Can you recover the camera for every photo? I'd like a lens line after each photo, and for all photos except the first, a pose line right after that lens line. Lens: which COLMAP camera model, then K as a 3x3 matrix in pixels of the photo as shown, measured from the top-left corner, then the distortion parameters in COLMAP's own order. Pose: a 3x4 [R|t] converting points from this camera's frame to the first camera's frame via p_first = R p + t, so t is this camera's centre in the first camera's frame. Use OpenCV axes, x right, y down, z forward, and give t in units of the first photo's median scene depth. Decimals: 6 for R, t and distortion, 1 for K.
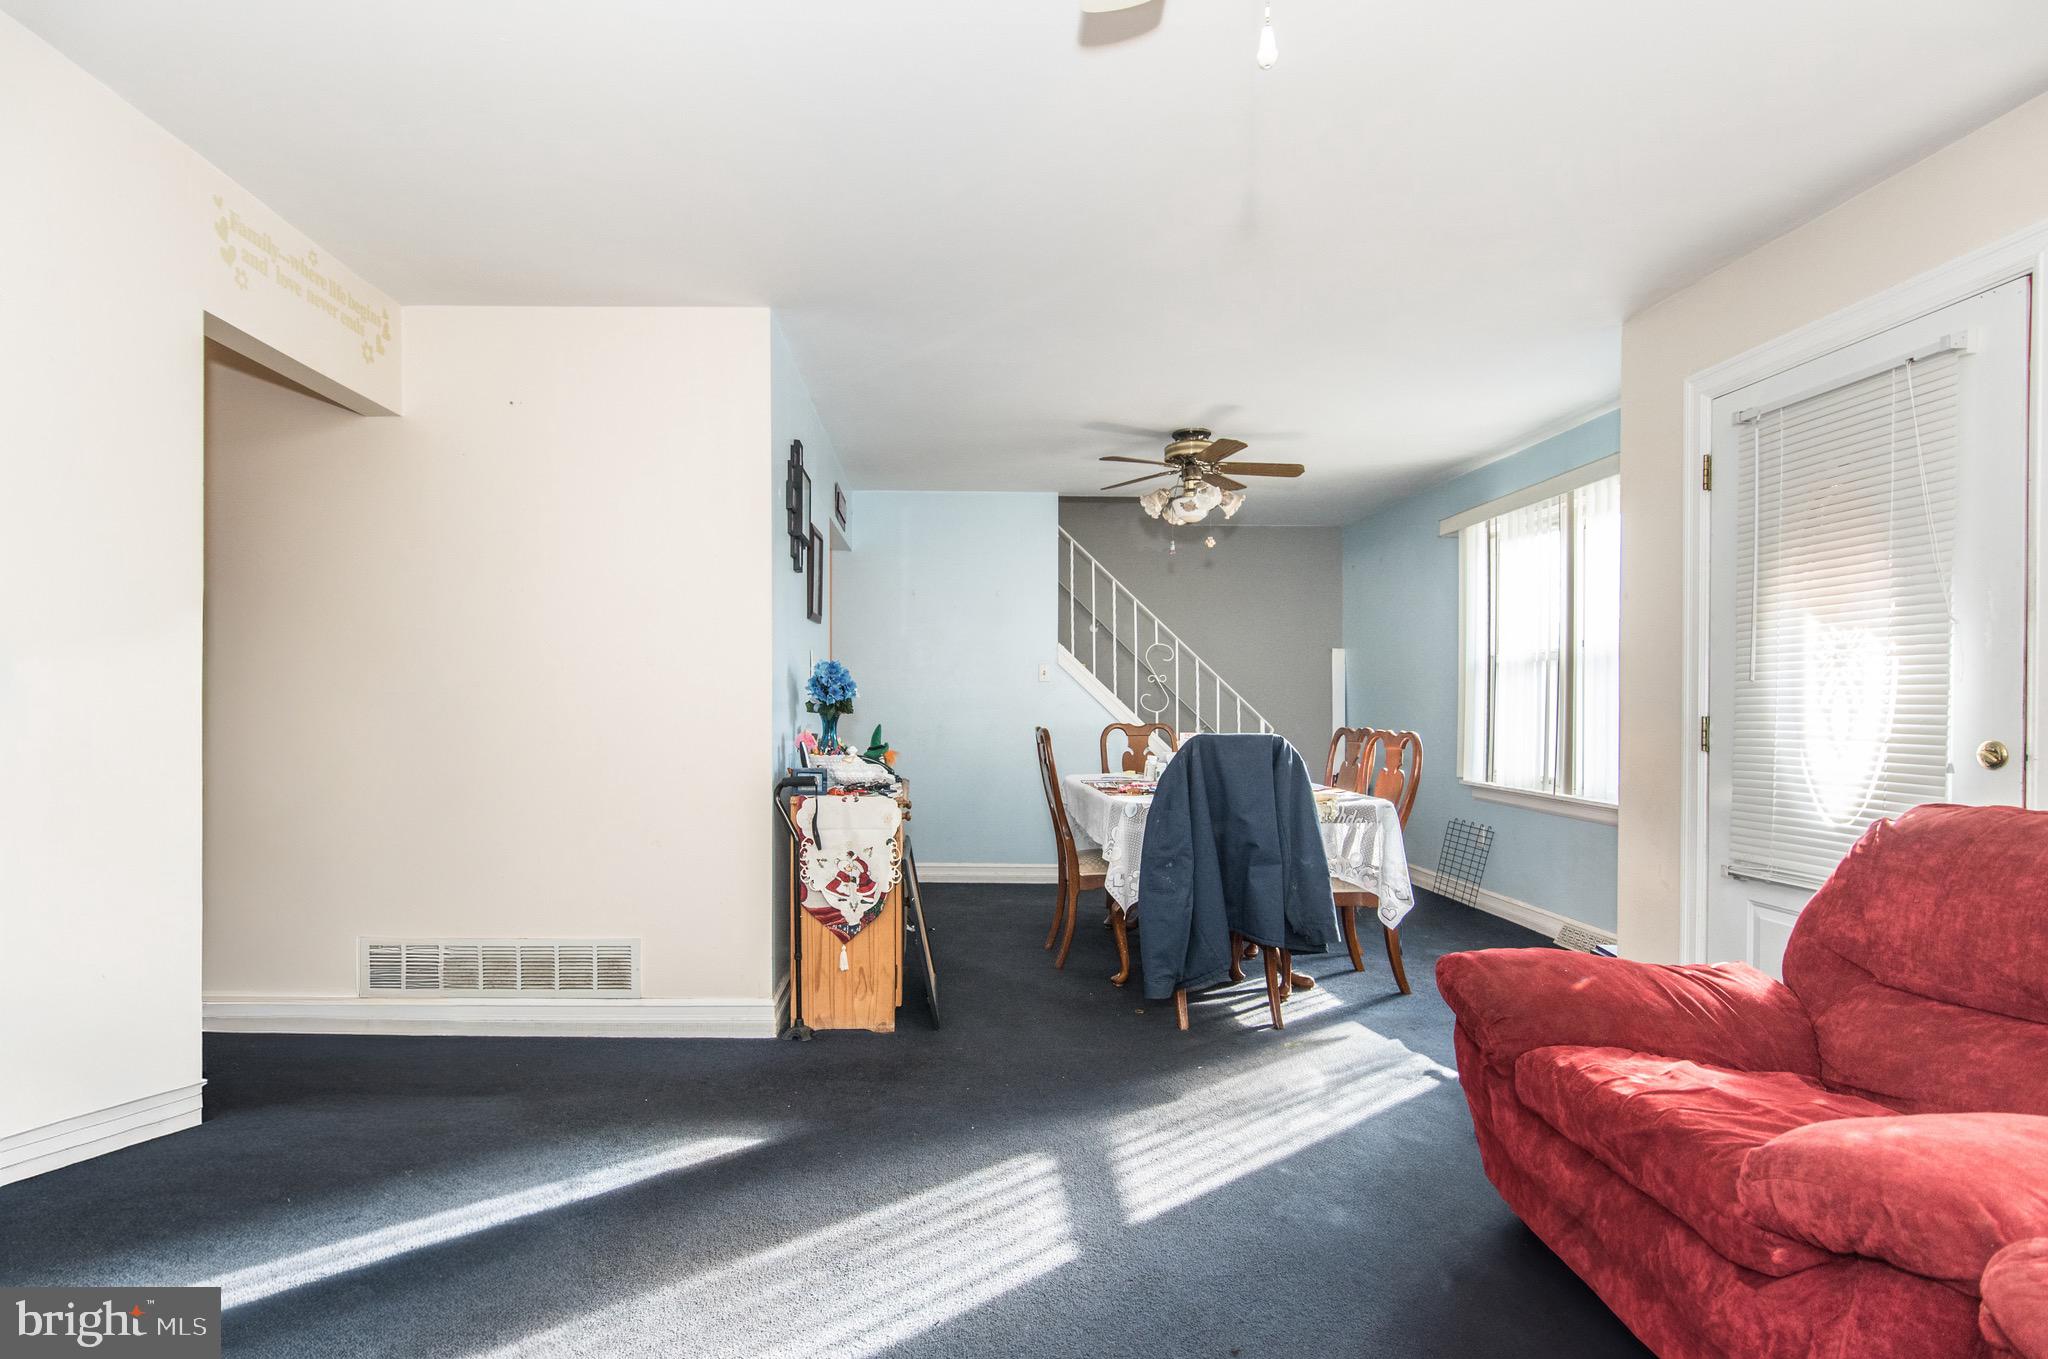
lens RADIAL K [[1021.8, 0, 962.1], [0, 1021.8, 709.2], [0, 0, 1]] dist [0.003515, -0.001089]
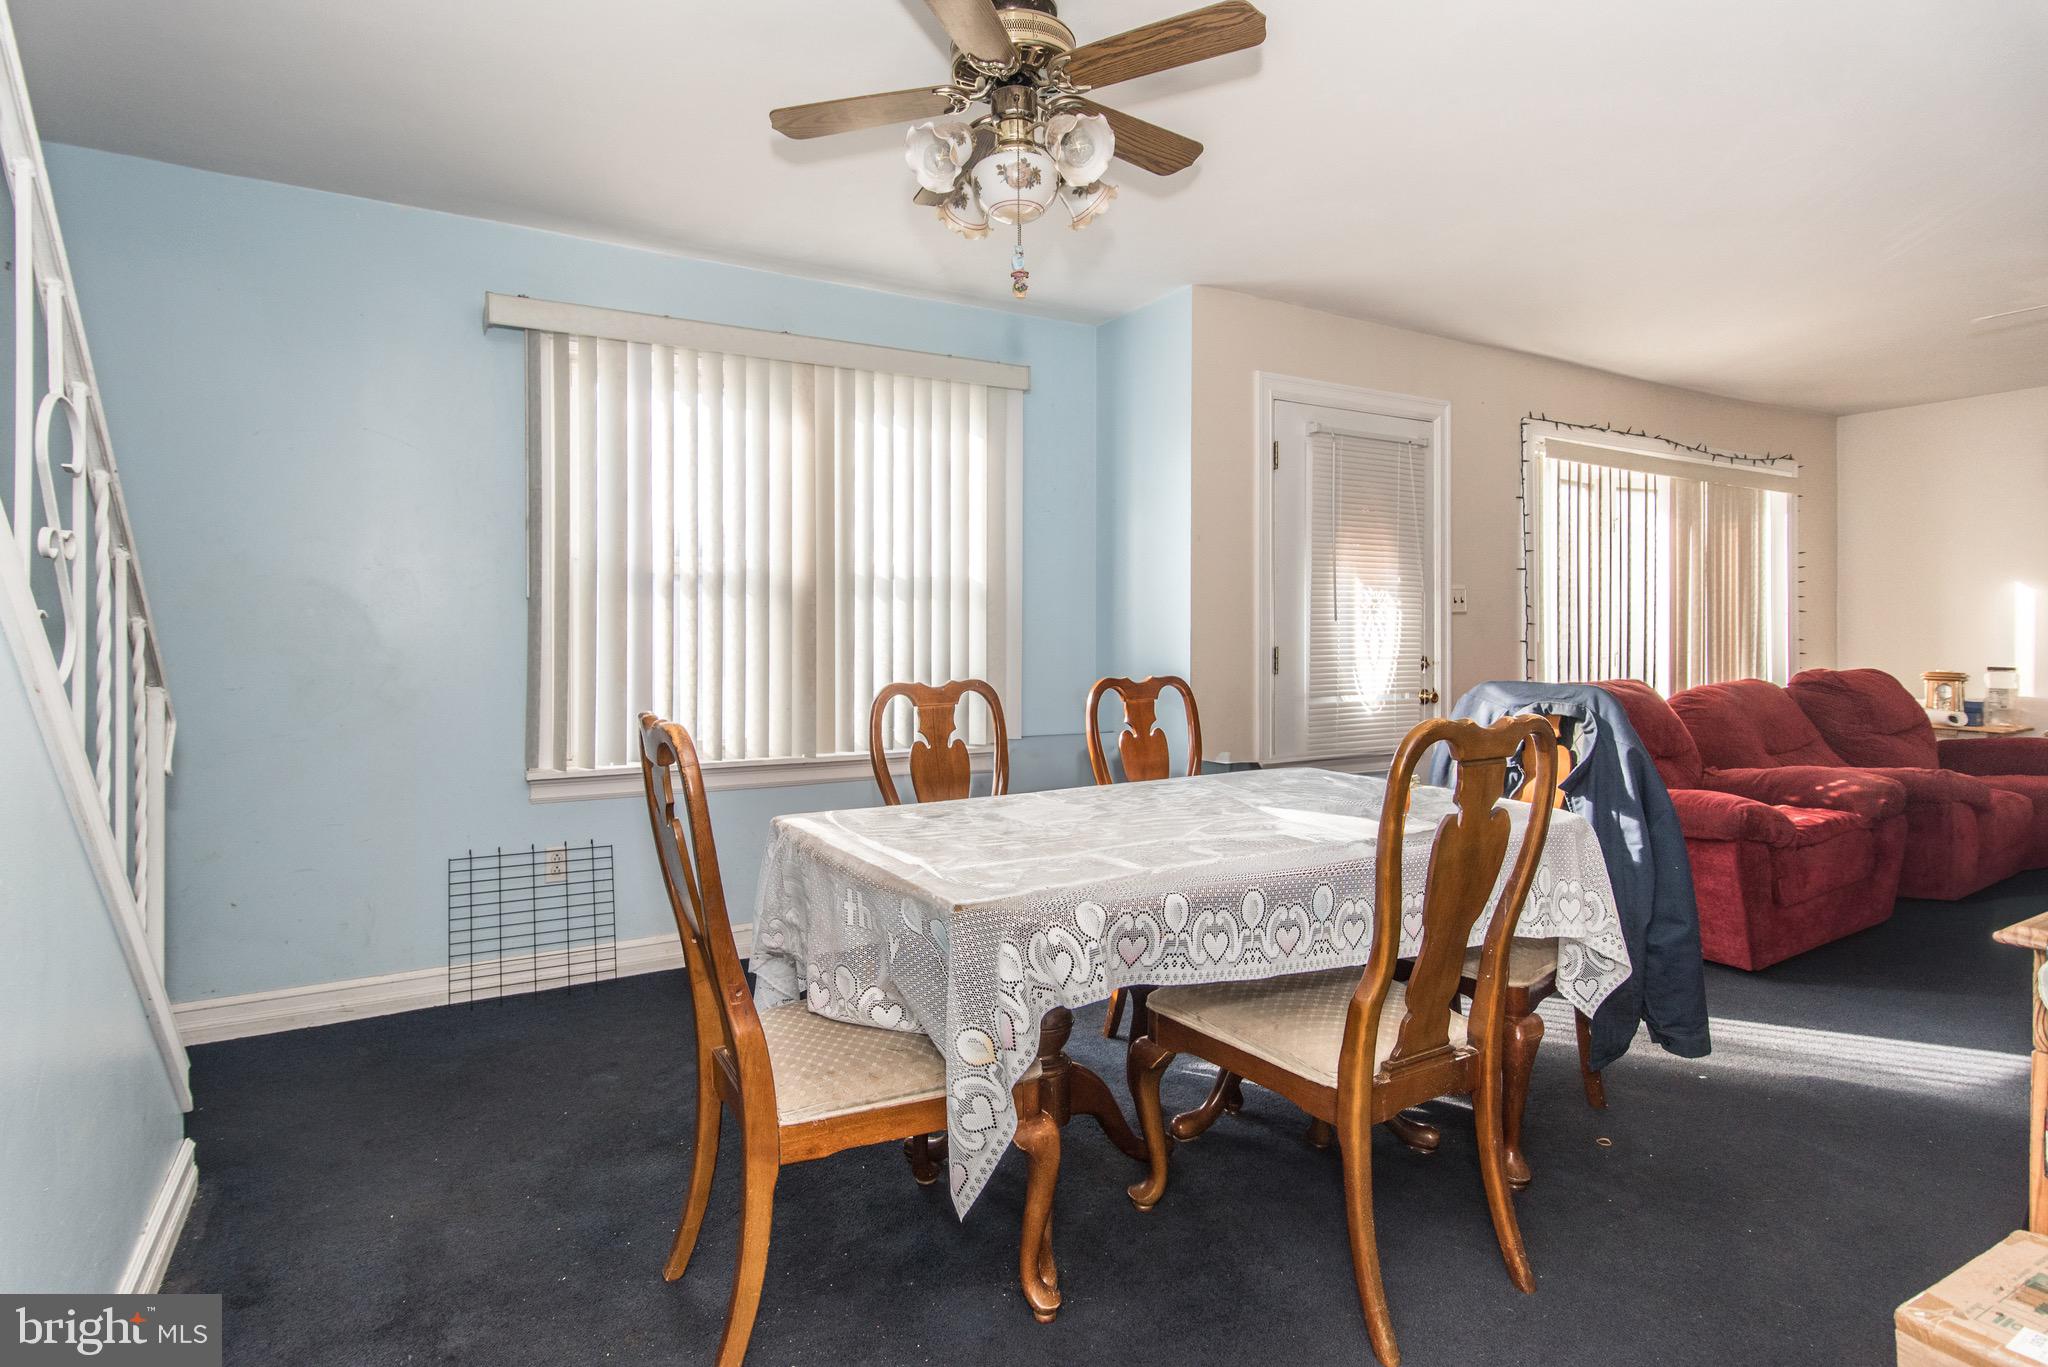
lens RADIAL K [[1021.8, 0, 1035.9], [0, 1021.8, 623.4], [0, 0, 1]] dist [0.003515, -0.001089]
pose [[-0.487671, -0.002742, 0.873023, -0.212430], [0.001003, 0.999993, 0.003701, -0.024264], [-0.873027, 0.002681, -0.487665, 1.673546]]
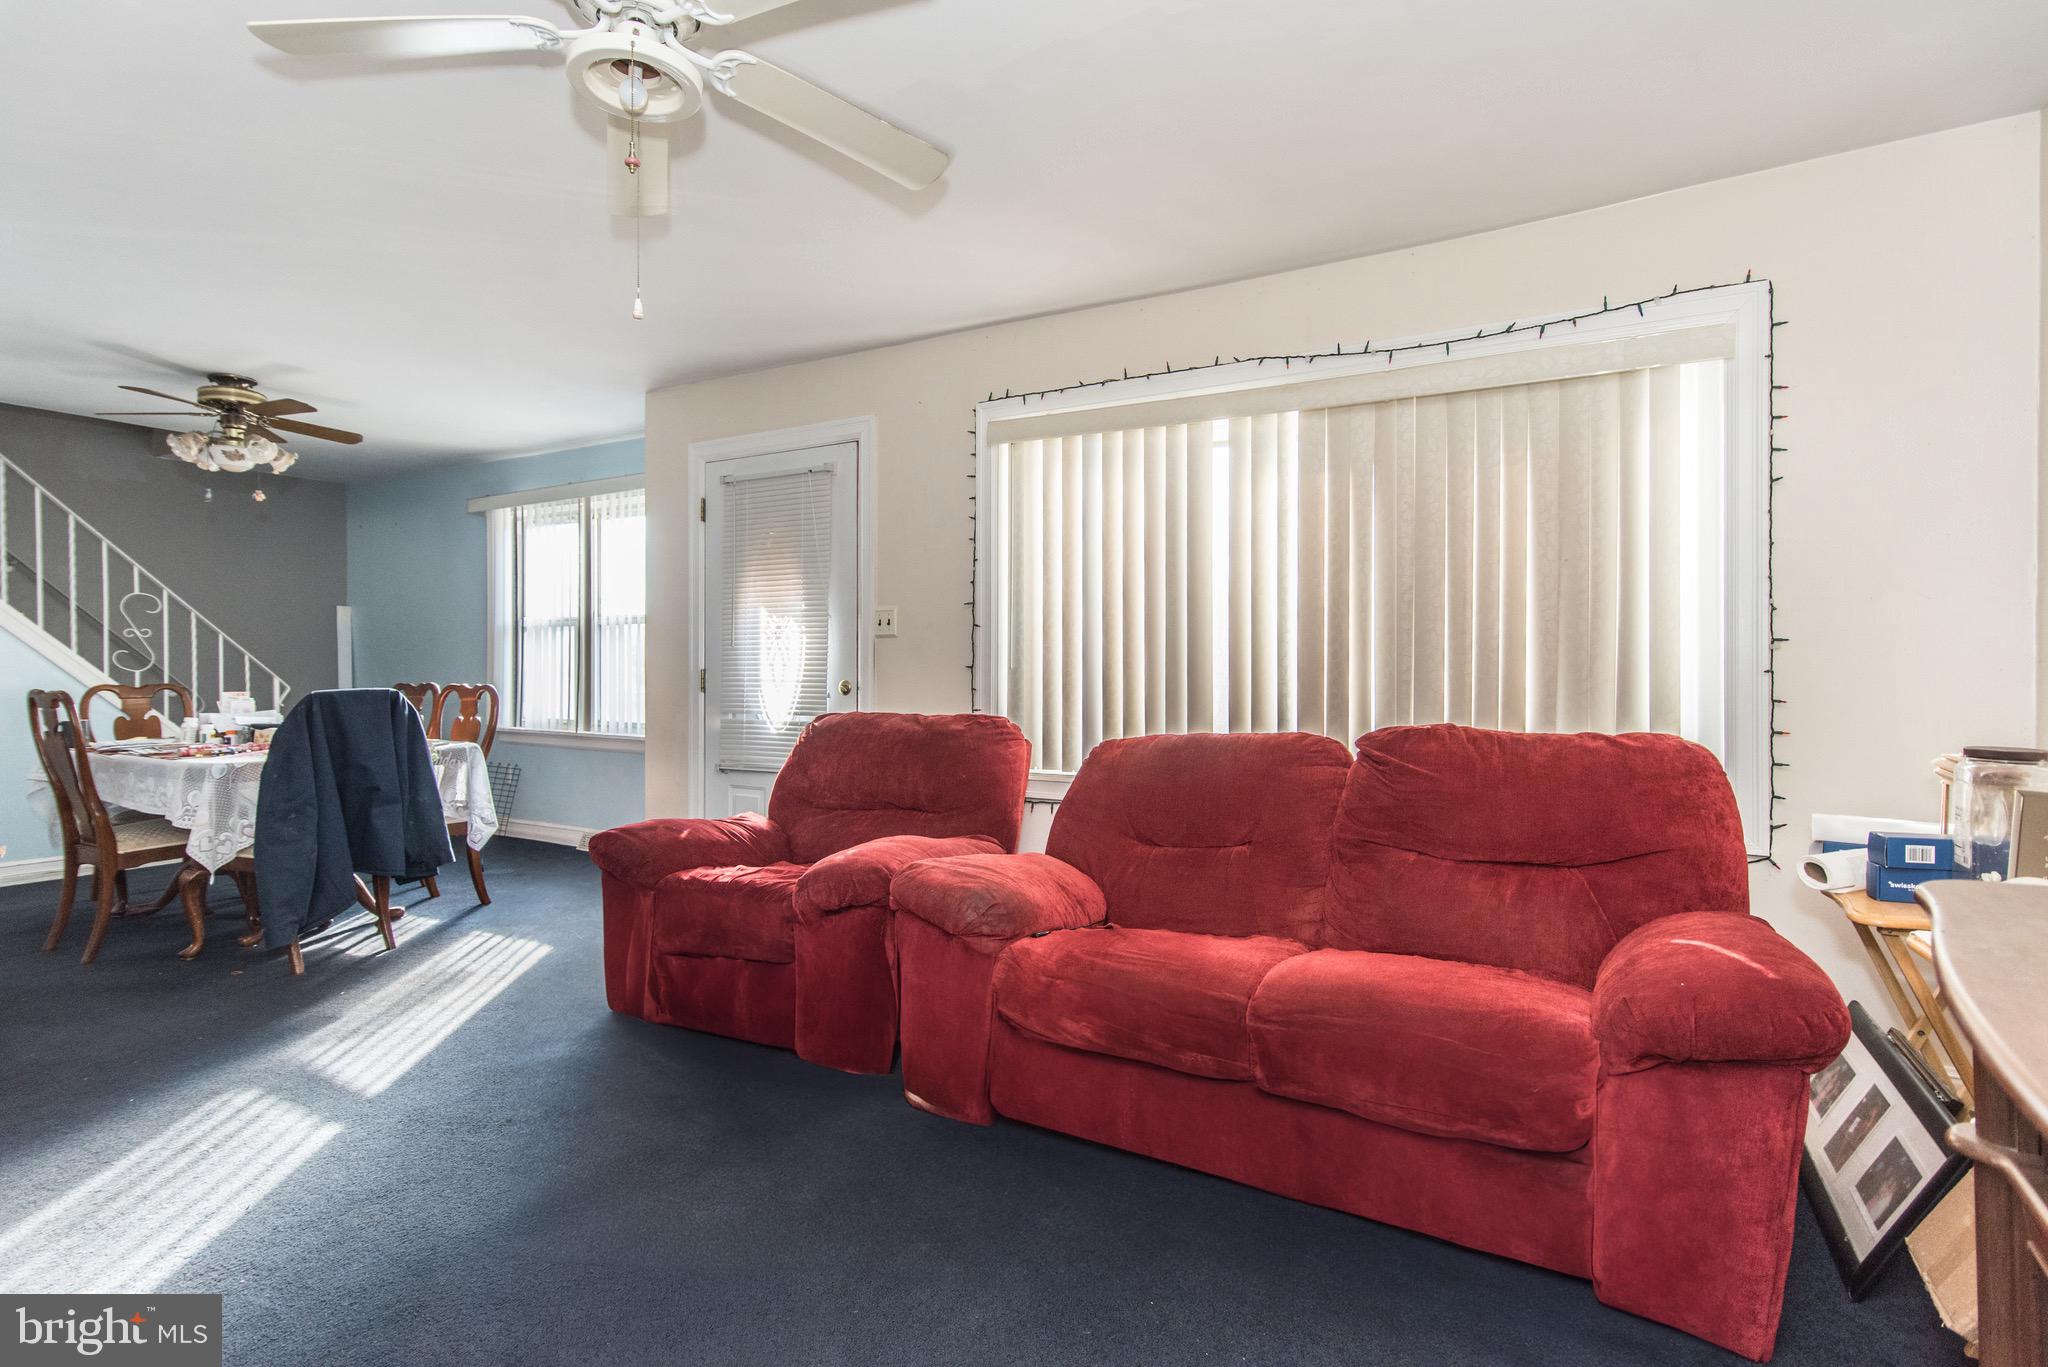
lens RADIAL K [[1021.8, 0, 1016.5], [0, 1021.8, 672.5], [0, 0, 1]] dist [0.003515, -0.001089]
pose [[0.523107, -0.012141, 0.852180, -0.292146], [0.006715, 0.999926, 0.010124, -0.000168], [-0.852240, 0.000426, 0.523150, -0.174467]]
